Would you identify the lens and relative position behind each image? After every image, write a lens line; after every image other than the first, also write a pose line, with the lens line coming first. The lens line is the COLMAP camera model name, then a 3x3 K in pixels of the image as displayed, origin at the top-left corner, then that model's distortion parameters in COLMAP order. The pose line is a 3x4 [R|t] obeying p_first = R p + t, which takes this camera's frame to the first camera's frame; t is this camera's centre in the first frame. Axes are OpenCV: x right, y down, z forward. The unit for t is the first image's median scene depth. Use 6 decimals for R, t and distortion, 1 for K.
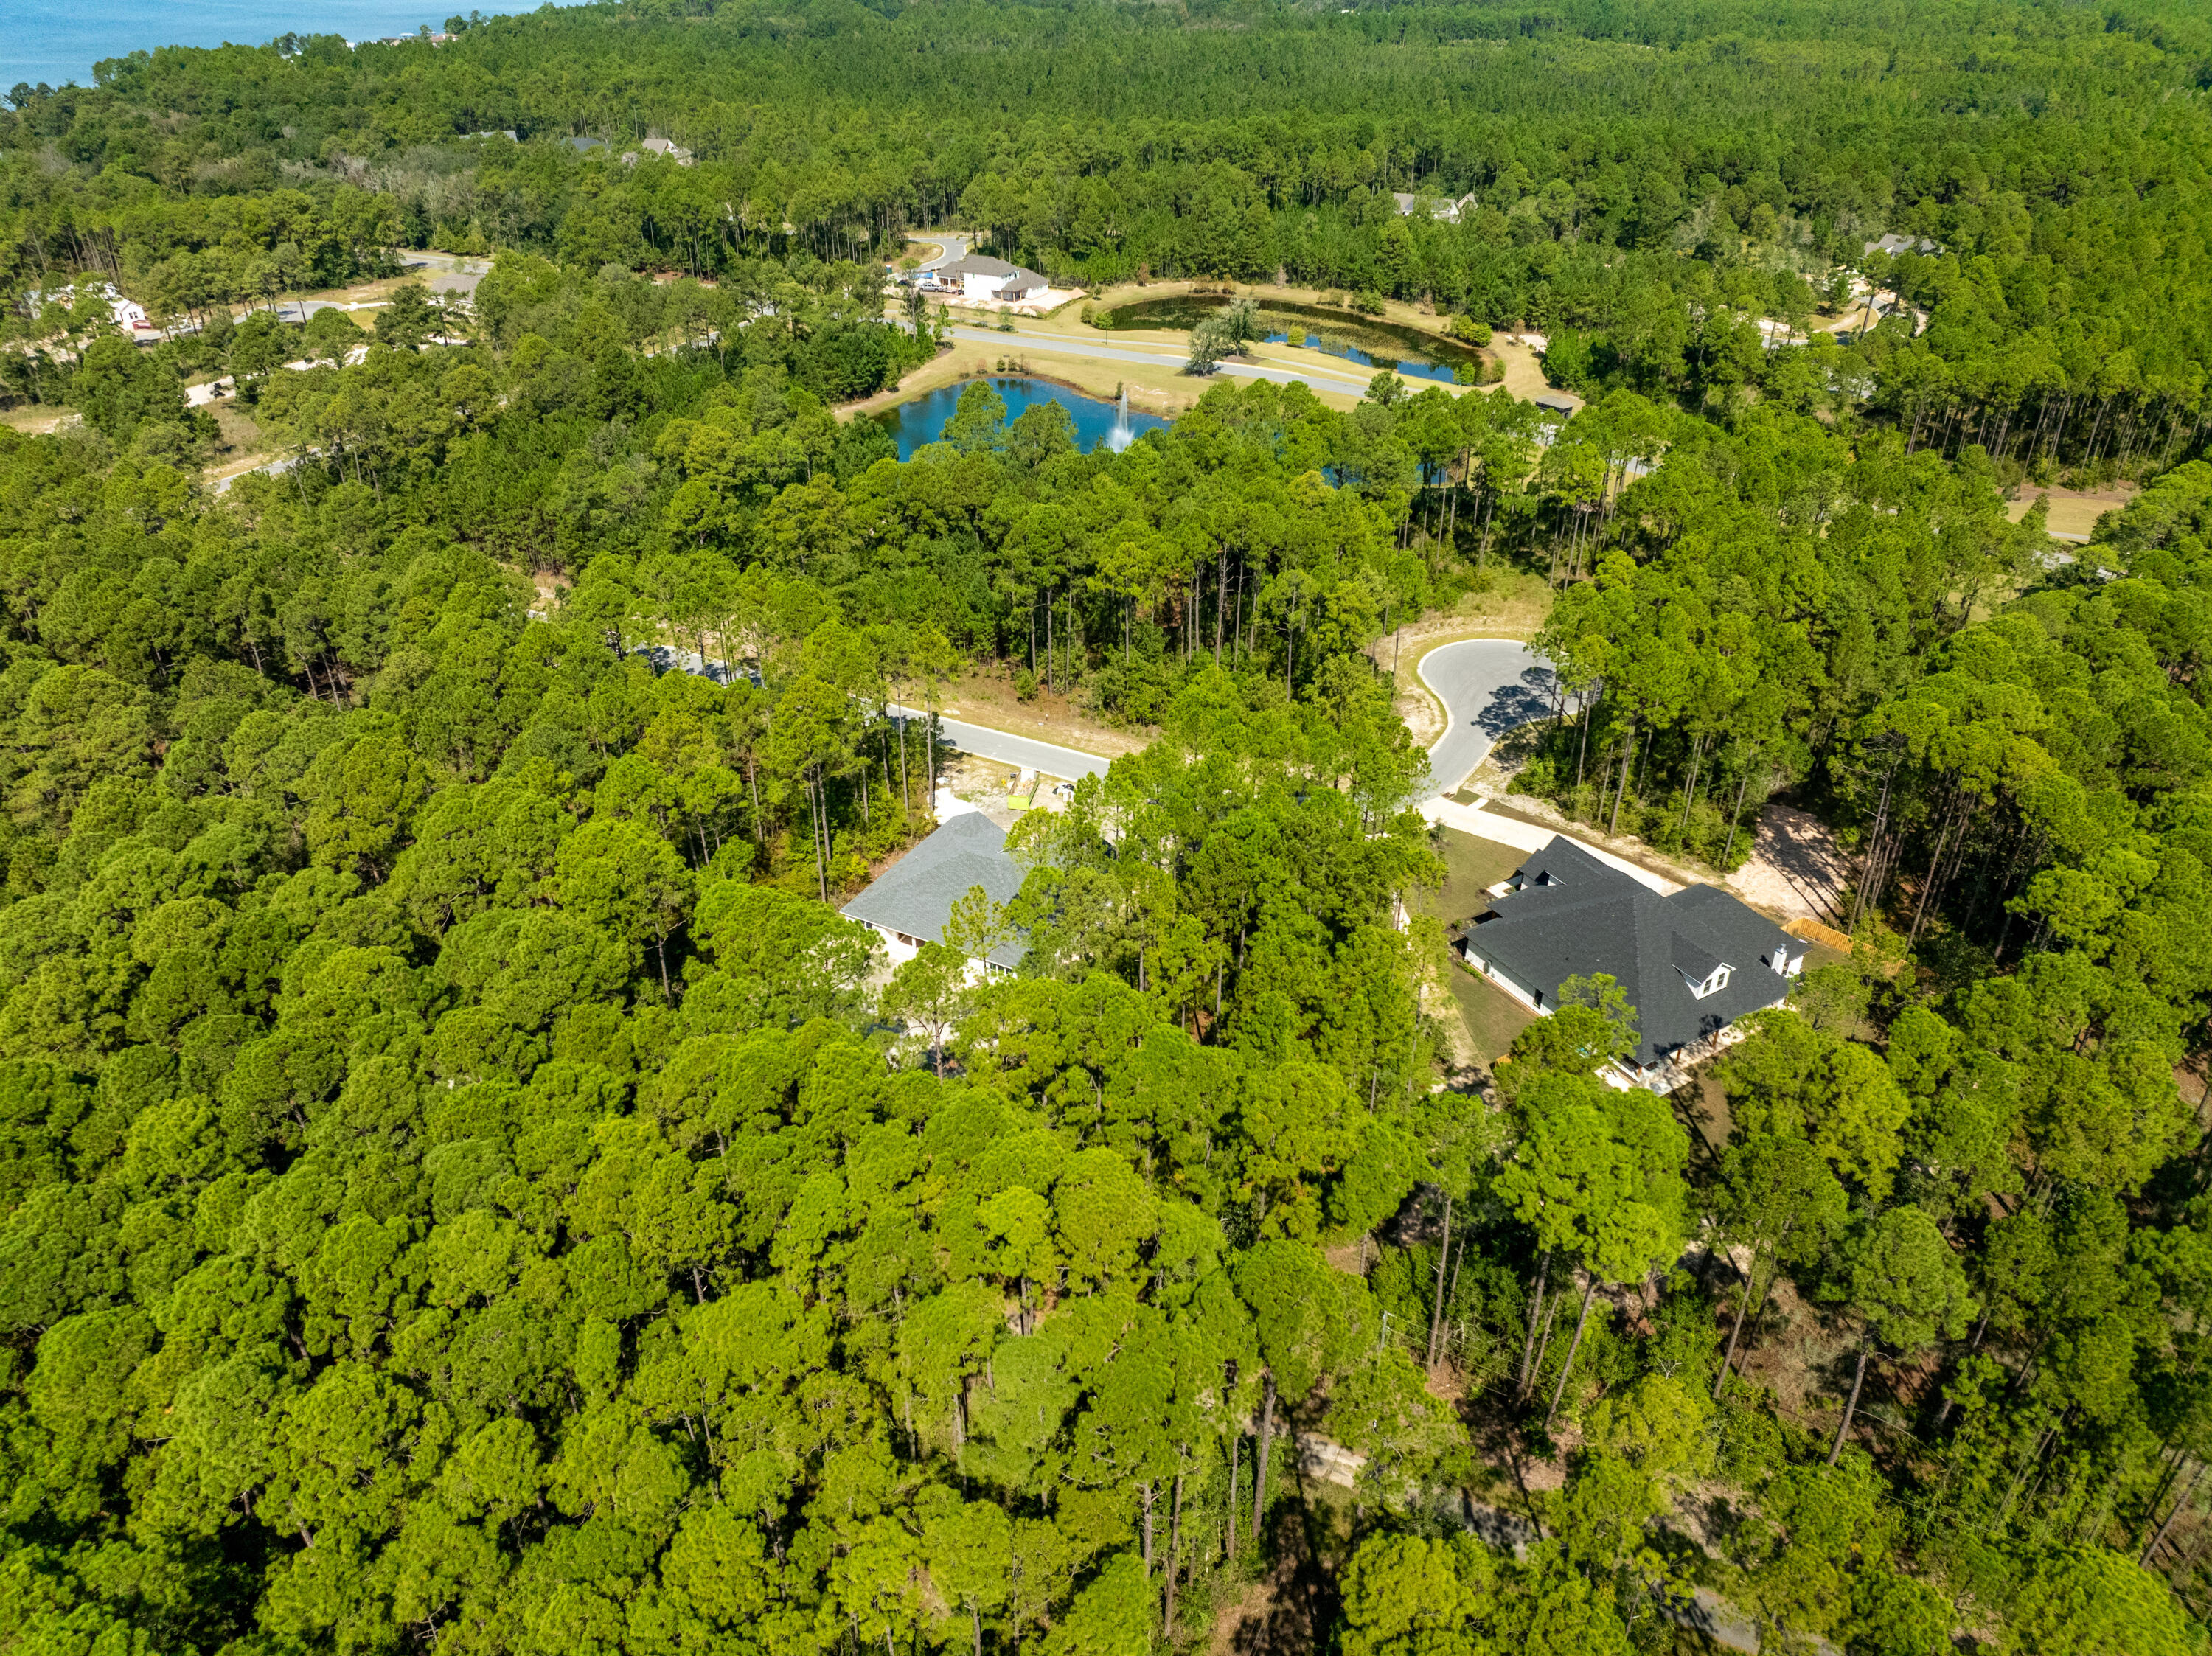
lens RADIAL K [[1556.1, 0, 1114.5], [0, 1556.1, 829.3], [0, 0, 1]] dist [-0.046663, 0.012984]
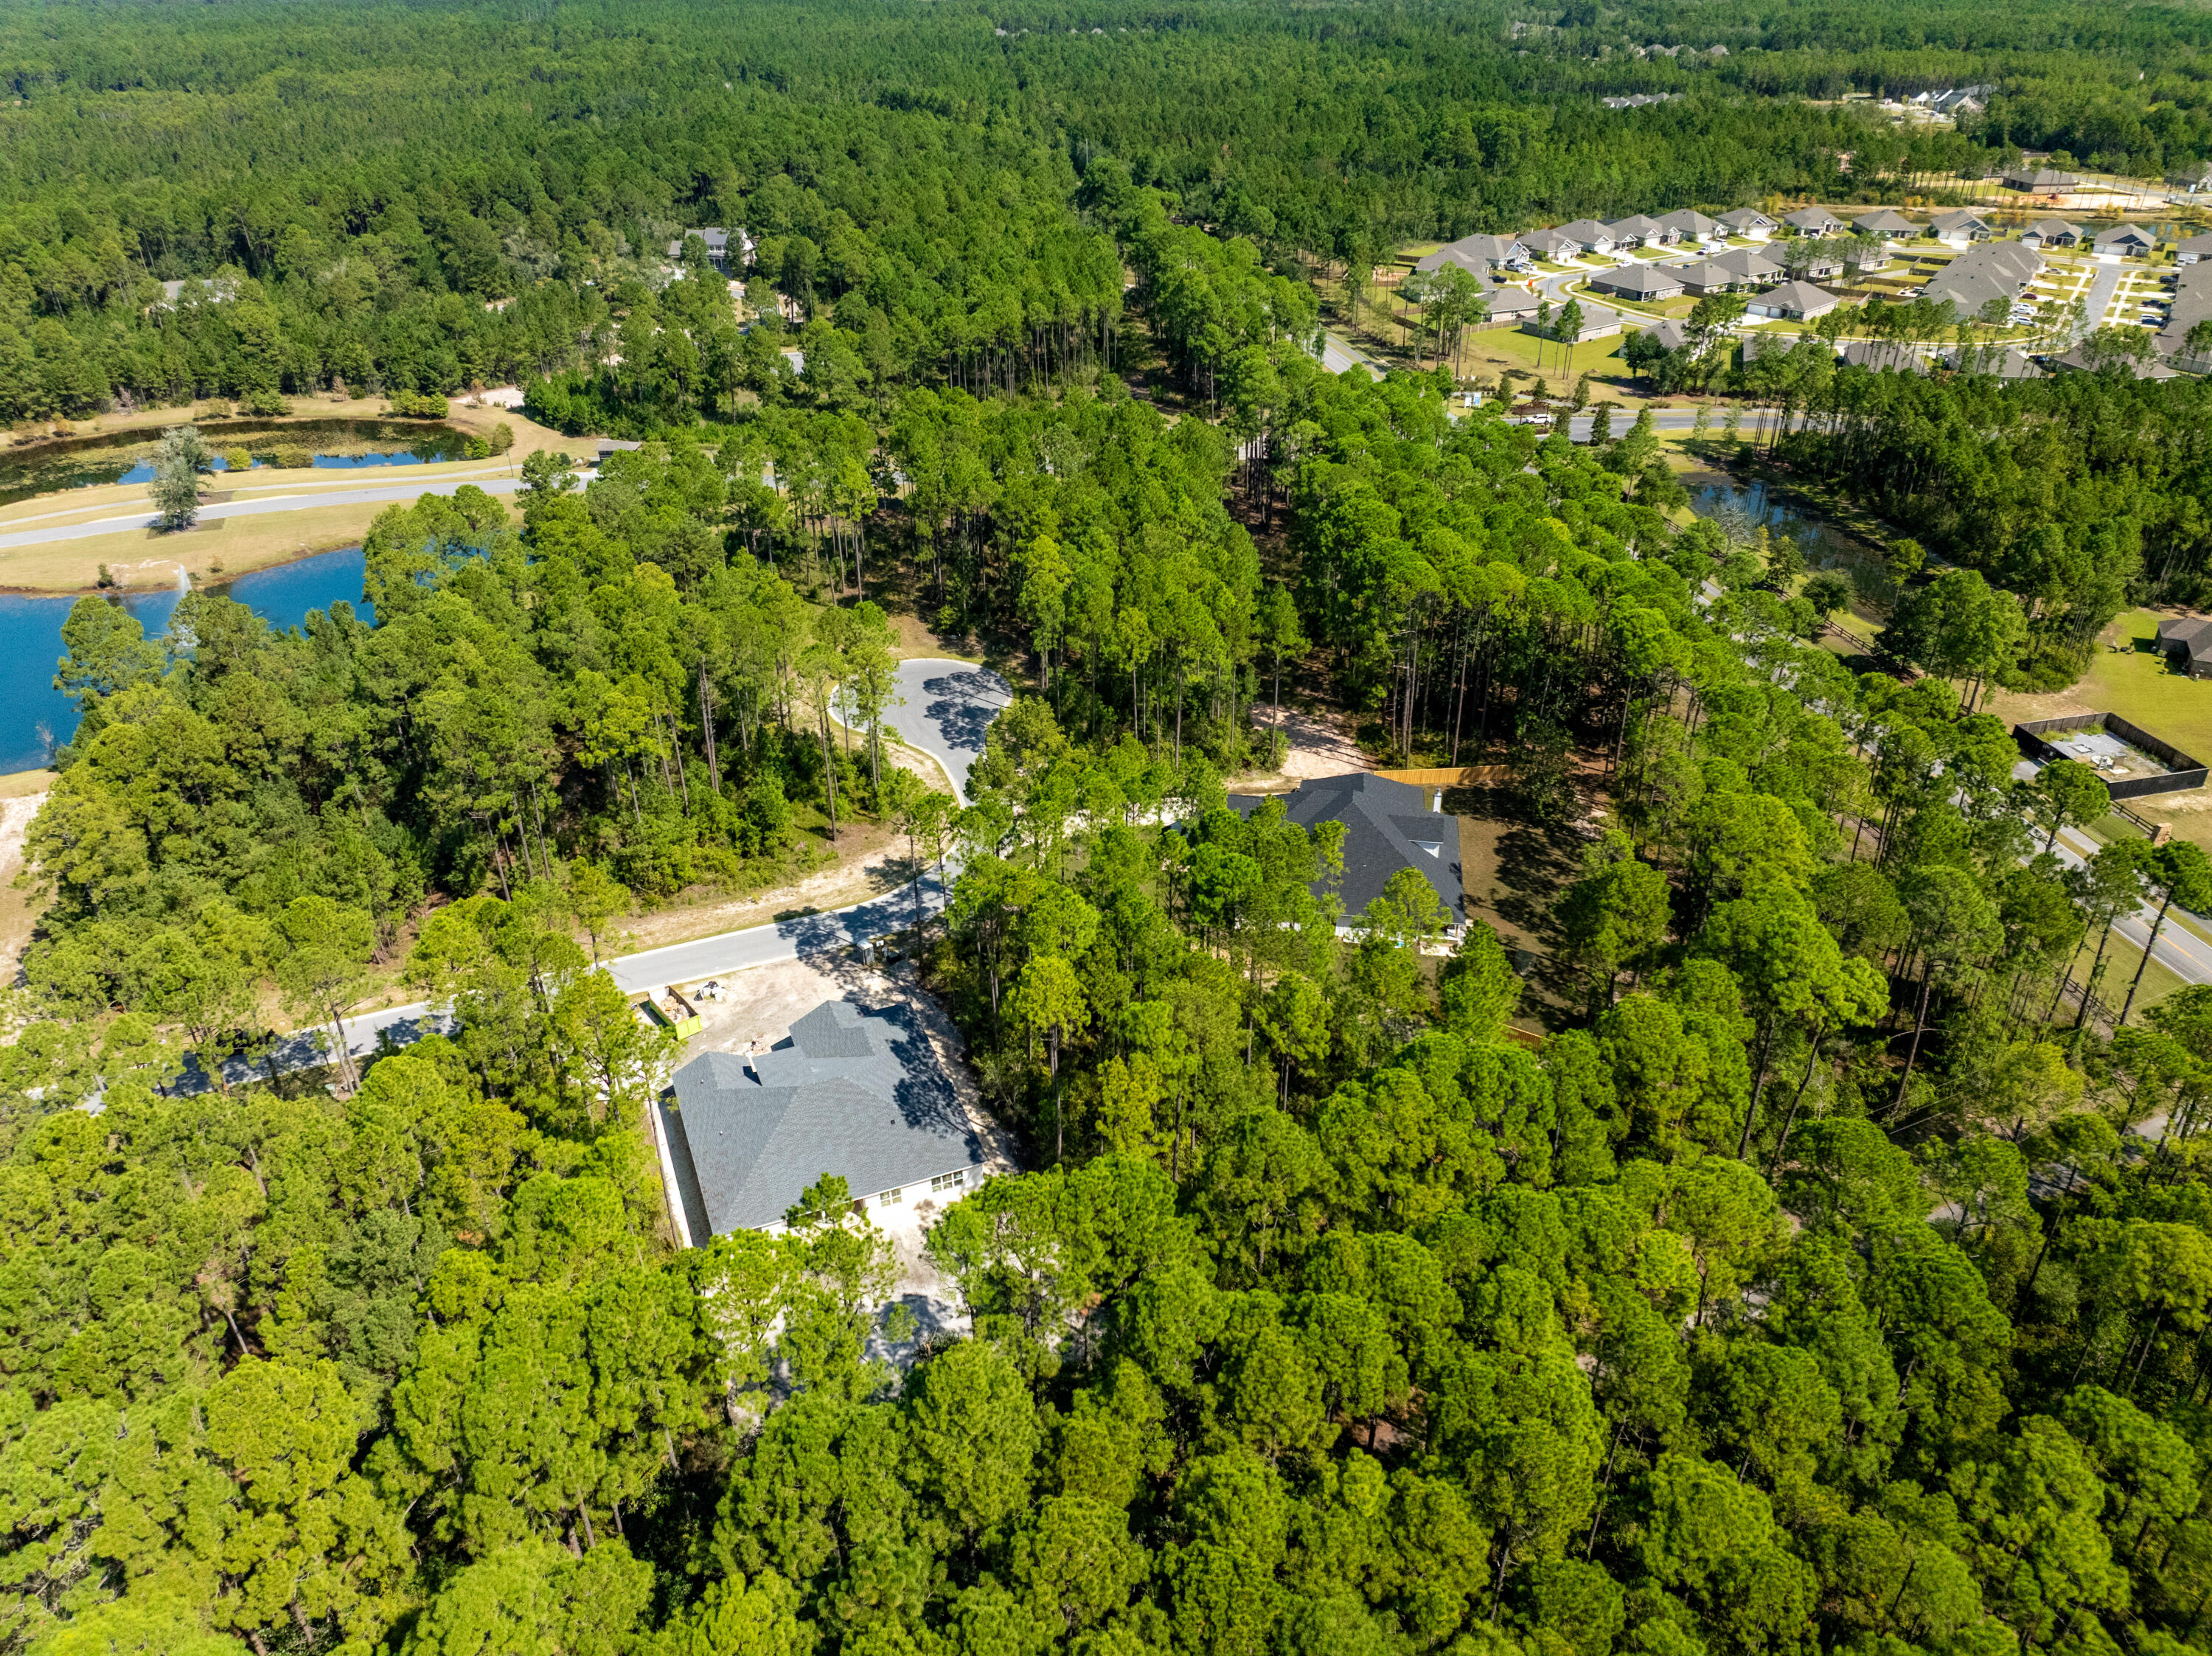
lens RADIAL K [[1556.1, 0, 1118.2], [0, 1556.1, 821.5], [0, 0, 1]] dist [-0.046663, 0.012984]
pose [[0.641785, -0.395029, 0.657316, -0.386928], [0.407314, 0.901820, 0.144278, -0.132349], [-0.649774, 0.175139, 0.739675, 0.225351]]
